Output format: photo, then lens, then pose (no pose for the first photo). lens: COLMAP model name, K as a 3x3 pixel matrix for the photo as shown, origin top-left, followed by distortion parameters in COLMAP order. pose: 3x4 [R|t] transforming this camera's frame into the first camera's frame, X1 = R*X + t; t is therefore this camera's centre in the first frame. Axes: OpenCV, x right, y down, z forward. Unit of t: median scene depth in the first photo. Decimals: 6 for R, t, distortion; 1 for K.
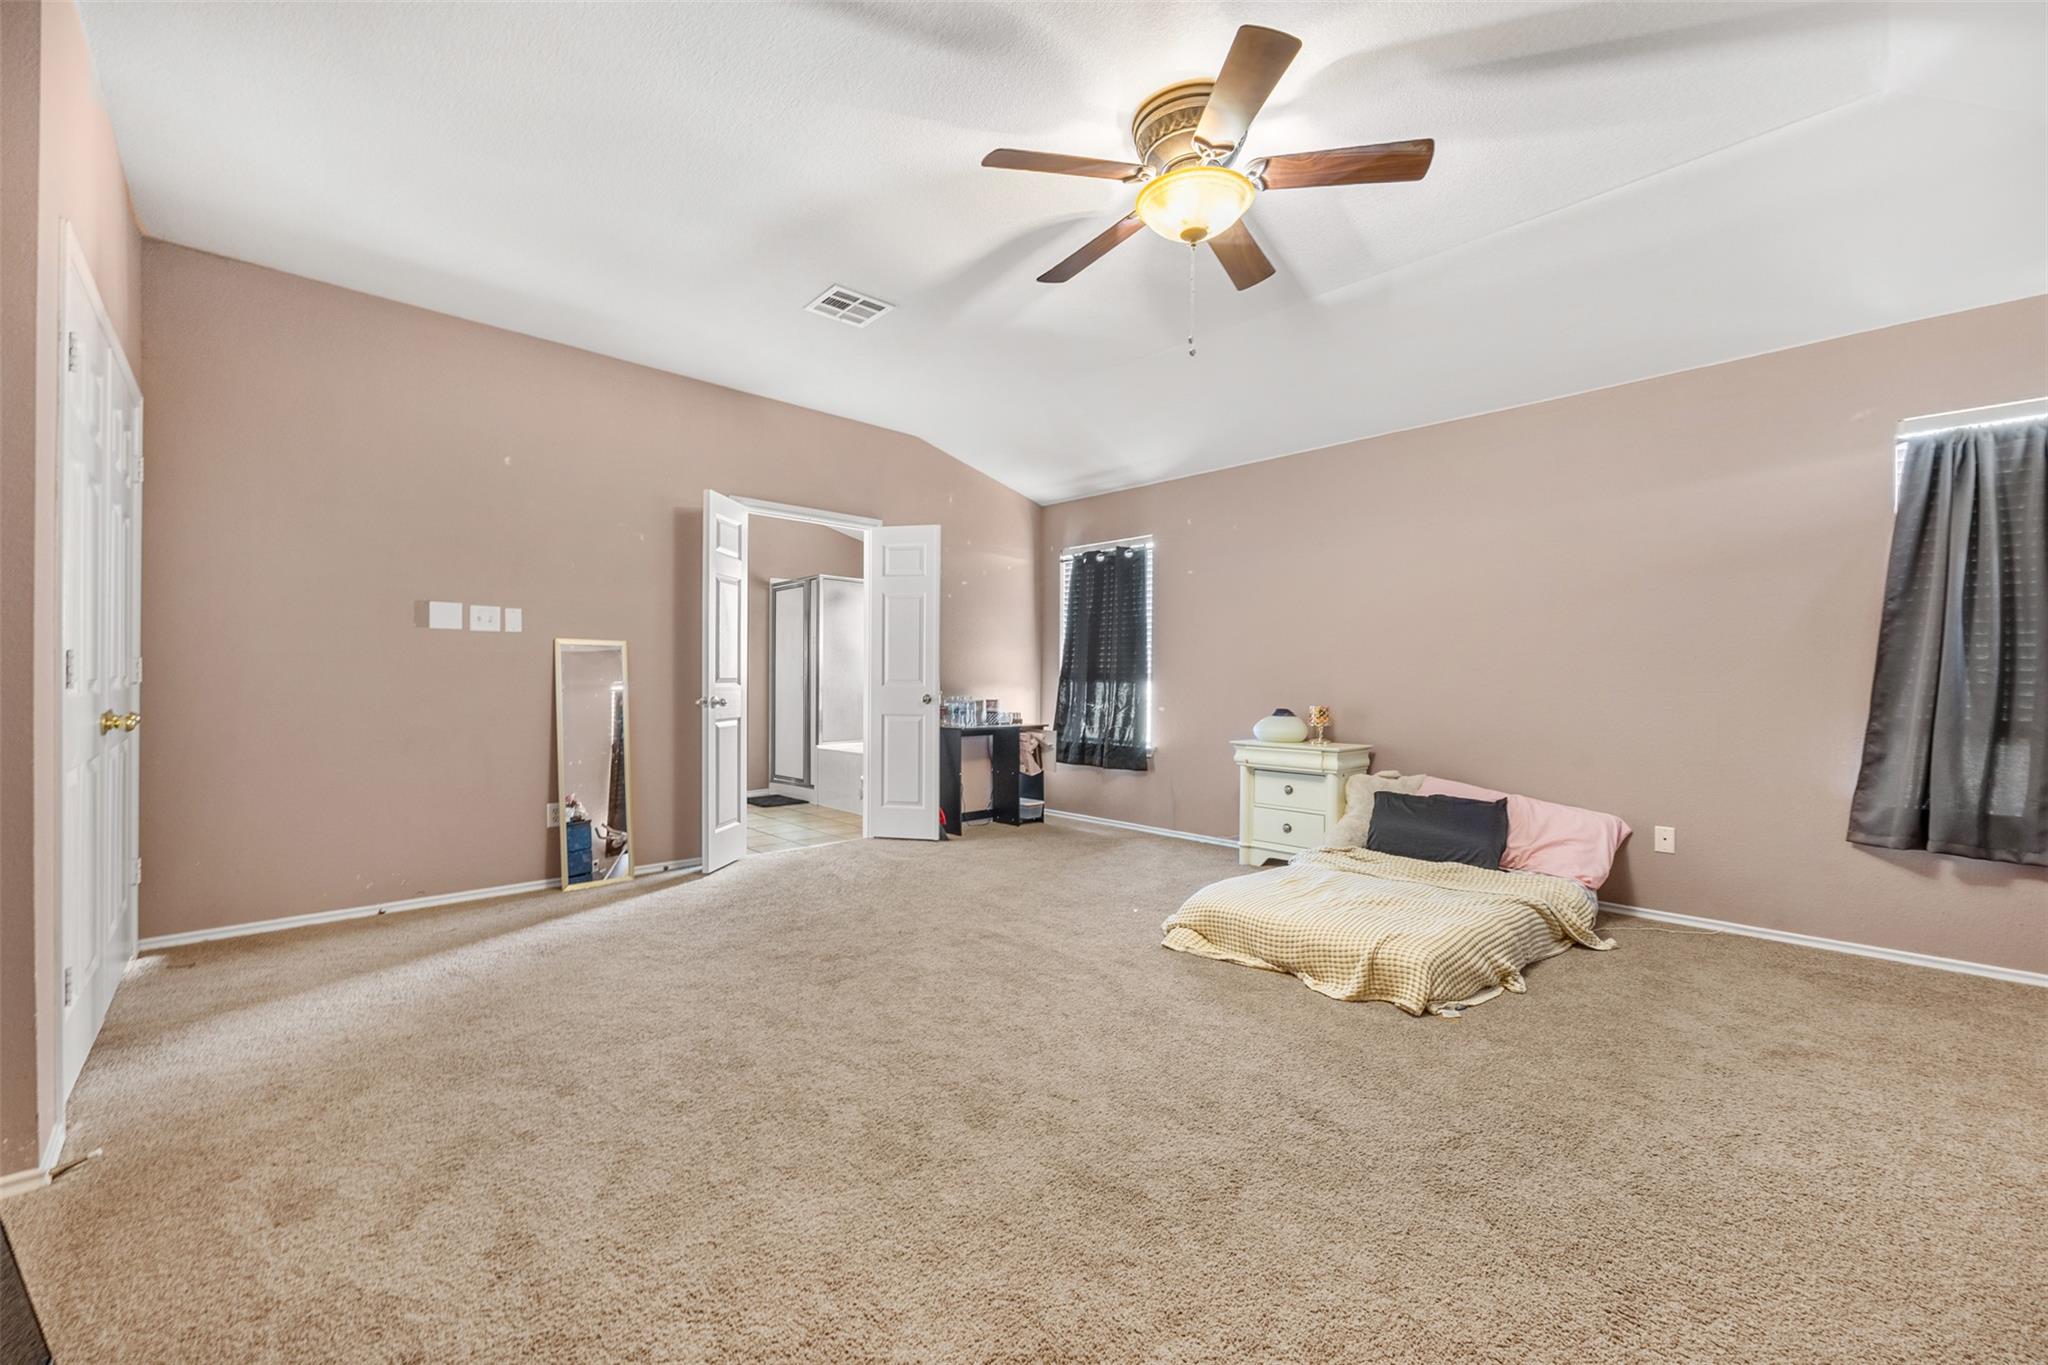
lens RADIAL K [[822.5, 0, 1024.2], [0, 822.5, 681.2], [0, 0, 1]] dist [-0.000988, 0.000263]
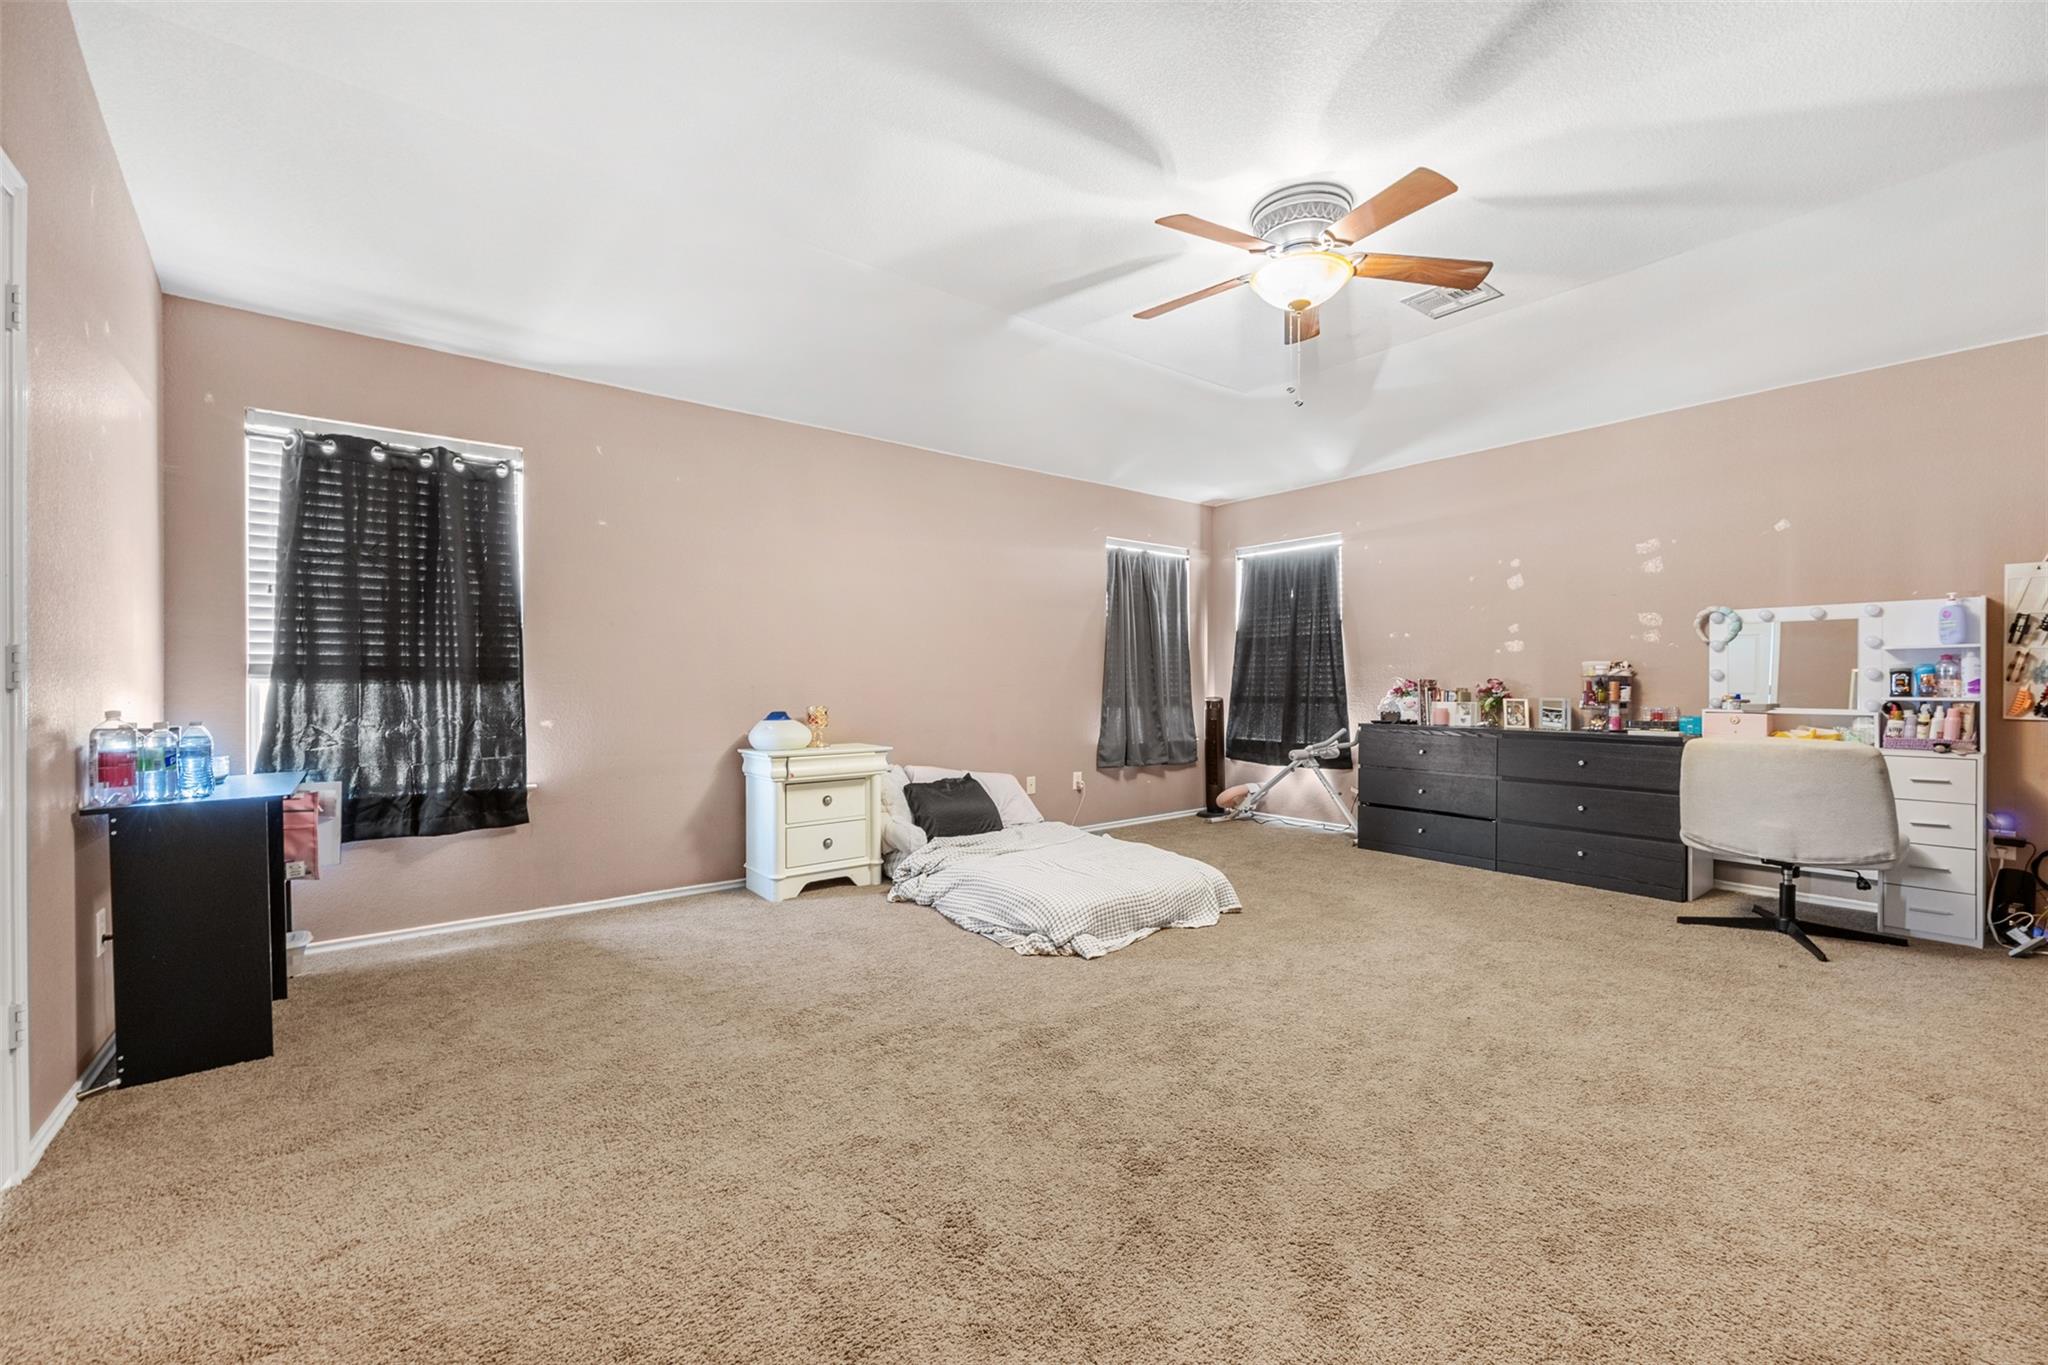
lens RADIAL K [[822.5, 0, 1023.9], [0, 822.5, 683.7], [0, 0, 1]] dist [-0.000988, 0.000263]
pose [[0.087152, -0.009942, 0.996145, -0.540670], [0.003527, 0.999947, 0.009672, -0.003183], [-0.996189, 0.002670, 0.087182, 0.689676]]
